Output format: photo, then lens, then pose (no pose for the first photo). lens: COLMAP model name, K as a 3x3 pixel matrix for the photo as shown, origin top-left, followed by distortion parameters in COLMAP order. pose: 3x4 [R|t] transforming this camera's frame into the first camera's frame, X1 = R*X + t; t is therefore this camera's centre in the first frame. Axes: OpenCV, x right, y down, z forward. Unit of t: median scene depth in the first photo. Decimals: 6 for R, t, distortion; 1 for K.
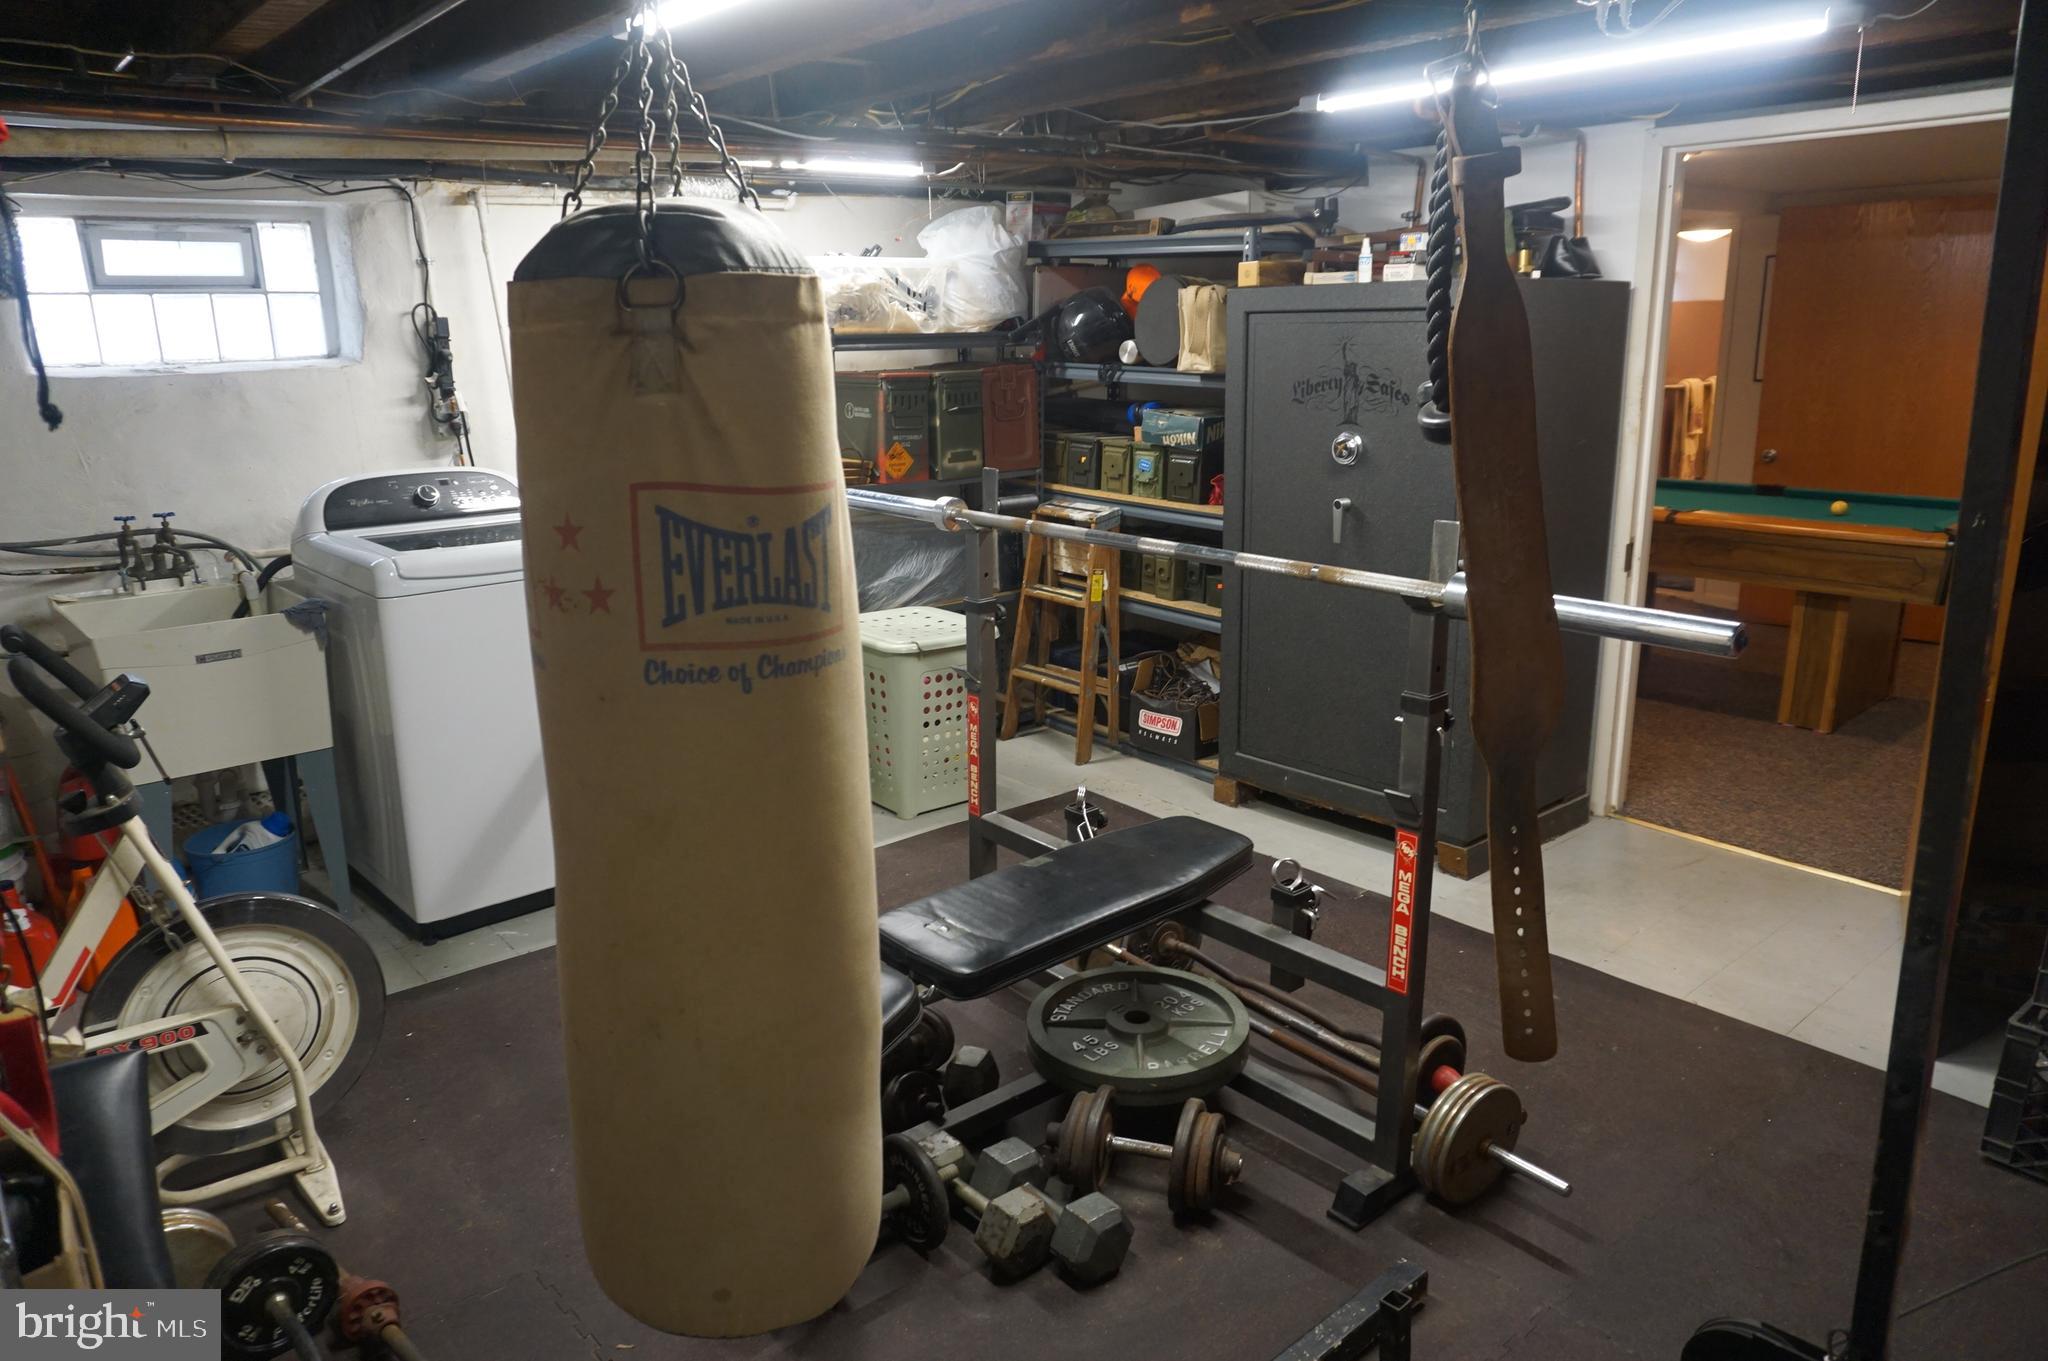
lens RADIAL K [[1370.5, 0, 1020.6], [0, 1370.5, 701.0], [0, 0, 1]] dist [-0.062898, 0.048717]
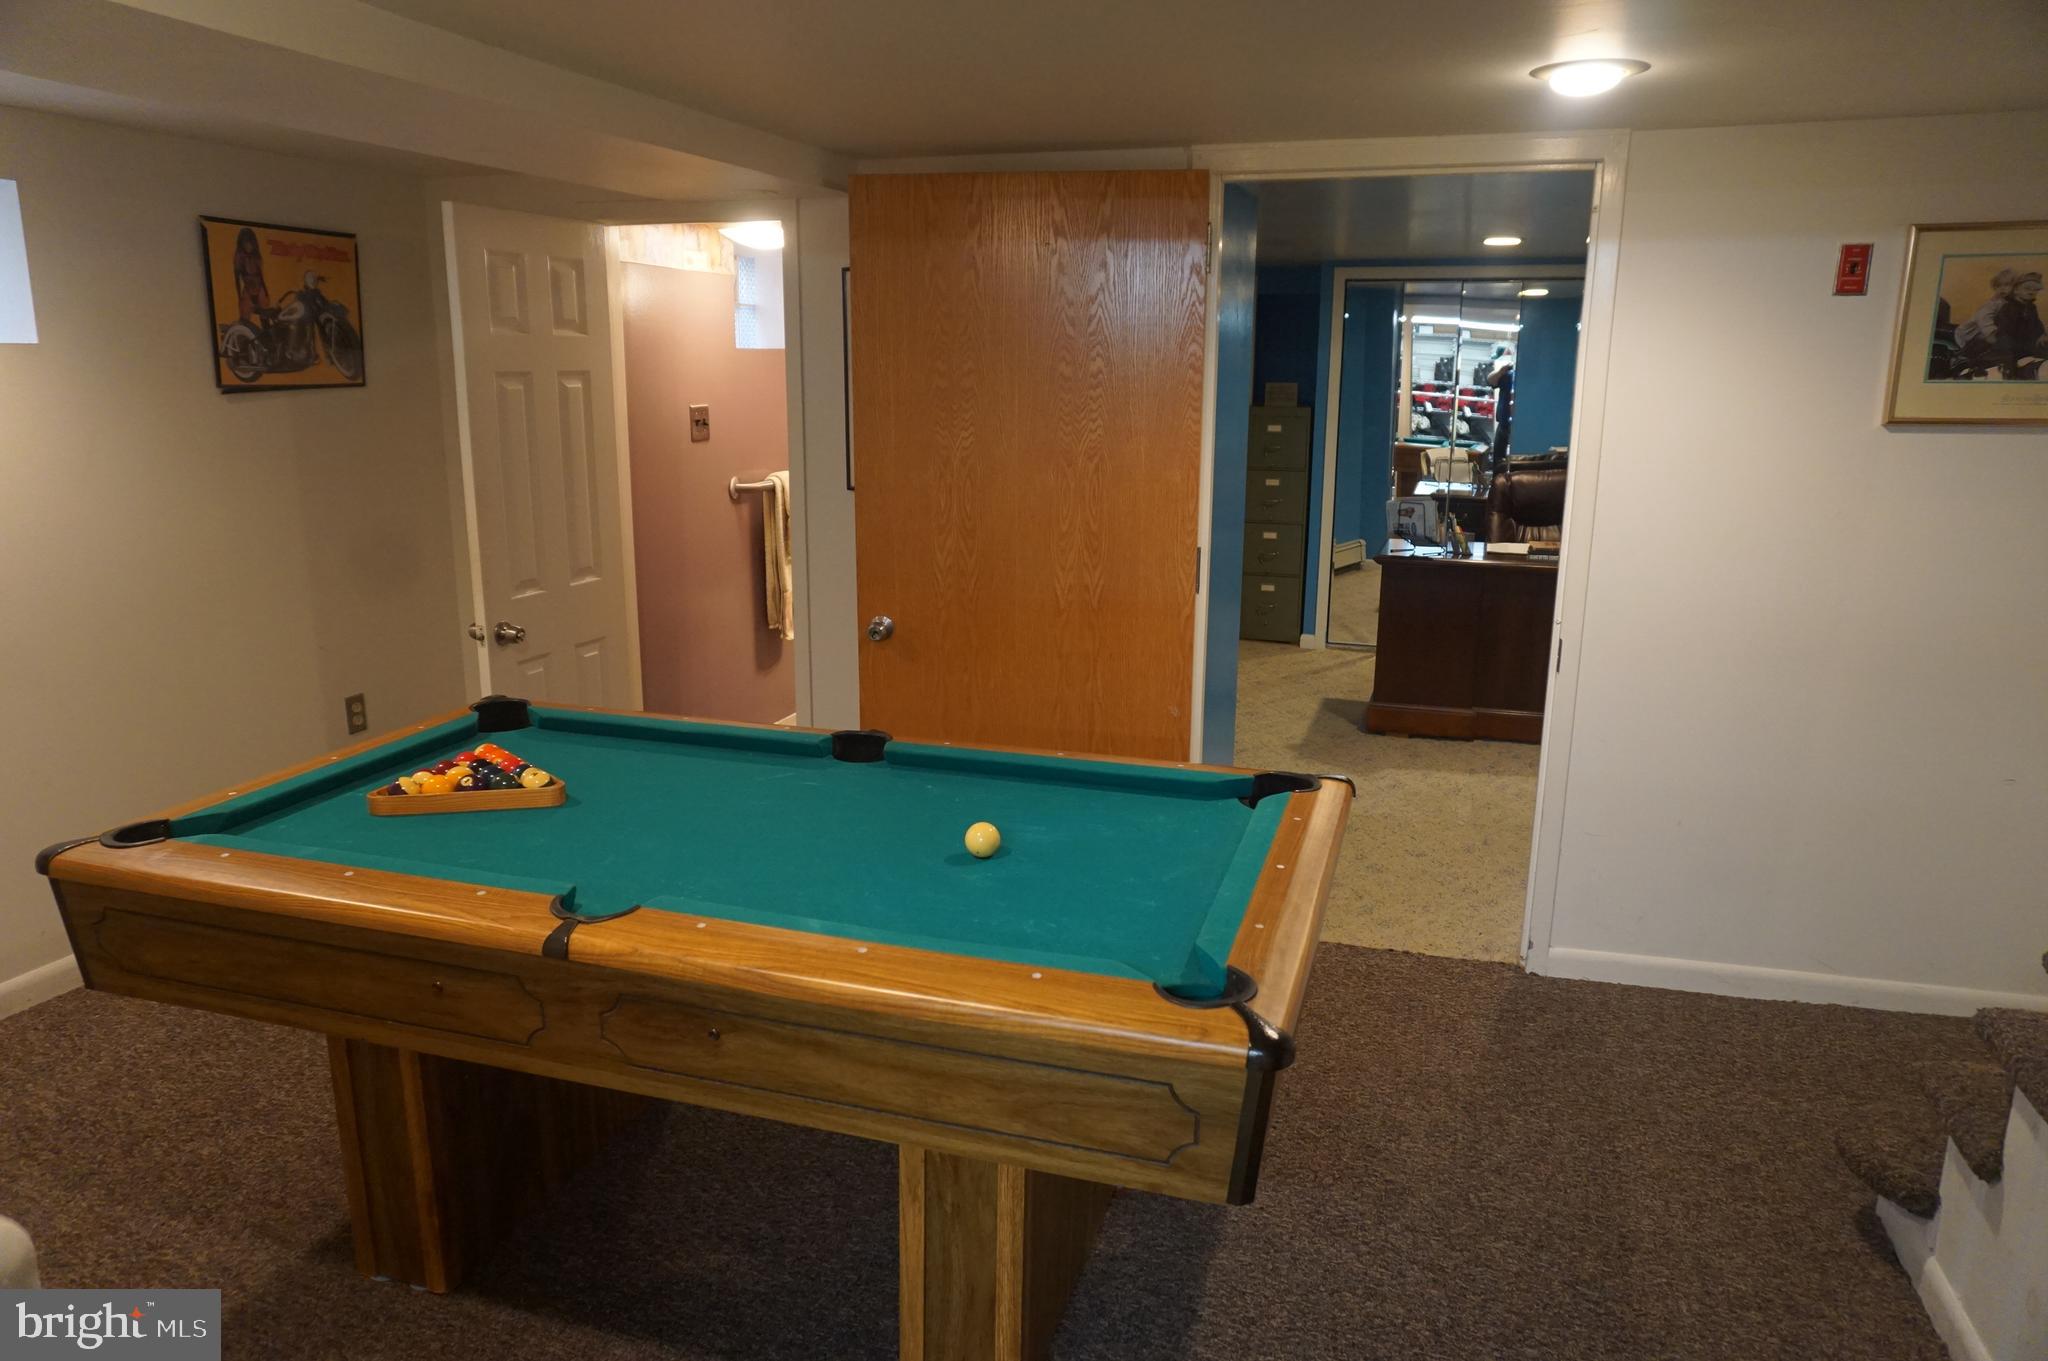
lens RADIAL K [[1370.5, 0, 1020.6], [0, 1370.5, 701.0], [0, 0, 1]] dist [-0.062898, 0.048717]
pose [[0.860996, -0.092240, 0.500177, 0.422545], [0.110224, 0.993886, -0.006449, -0.186334], [-0.496524, 0.060684, 0.865899, 0.644261]]
